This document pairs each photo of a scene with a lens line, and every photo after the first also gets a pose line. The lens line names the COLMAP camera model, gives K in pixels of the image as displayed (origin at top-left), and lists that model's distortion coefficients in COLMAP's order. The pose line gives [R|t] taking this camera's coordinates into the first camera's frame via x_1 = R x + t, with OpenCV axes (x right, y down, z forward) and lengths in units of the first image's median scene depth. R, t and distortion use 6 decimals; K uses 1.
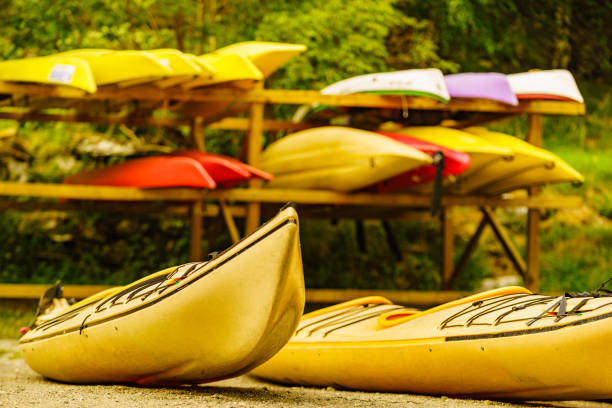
lens RADIAL K [[2179.2, 0, 306.8], [0, 2179.2, 147.0], [0, 0, 1]] dist [0.038014, -1.709892]
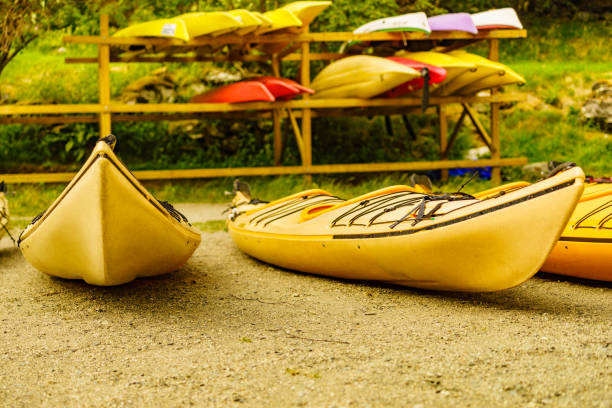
lens RADIAL K [[1260.1, 0, 305.0], [0, 1260.1, 201.8], [0, 0, 1]] dist [0.002265, -0.060055]
pose [[0.996172, -0.046962, -0.073731, 0.034917], [0.054366, 0.993313, 0.101852, 0.000668], [0.068455, -0.105471, 0.992063, 0.122947]]
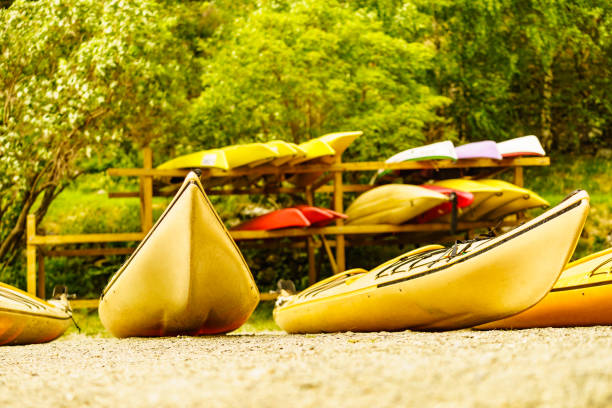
lens RADIAL K [[1260.1, 0, 305.0], [0, 1260.1, 201.8], [0, 0, 1]] dist [0.002265, -0.060055]
pose [[0.993466, -0.071032, -0.089331, 0.032485], [0.069513, 0.997380, -0.020007, 0.017653], [0.090518, 0.013667, 0.995801, 0.087014]]
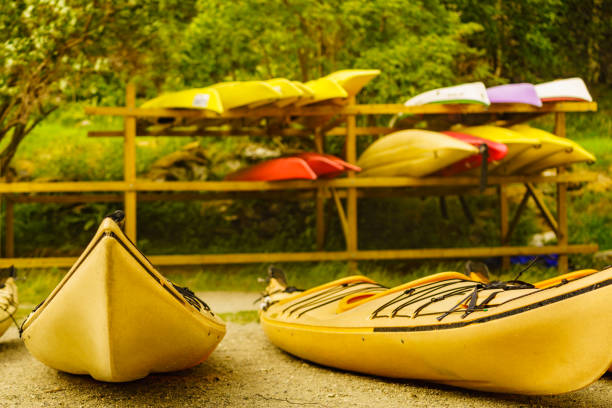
lens RADIAL K [[1389.0, 0, 306.5], [0, 1389.0, 203.3], [0, 0, 1]] dist [0.031759, -0.160208]
pose [[0.993590, -0.044705, -0.103832, 0.036195], [0.048758, 0.998132, 0.036825, 0.001617], [0.101991, -0.041652, 0.993913, 0.127718]]
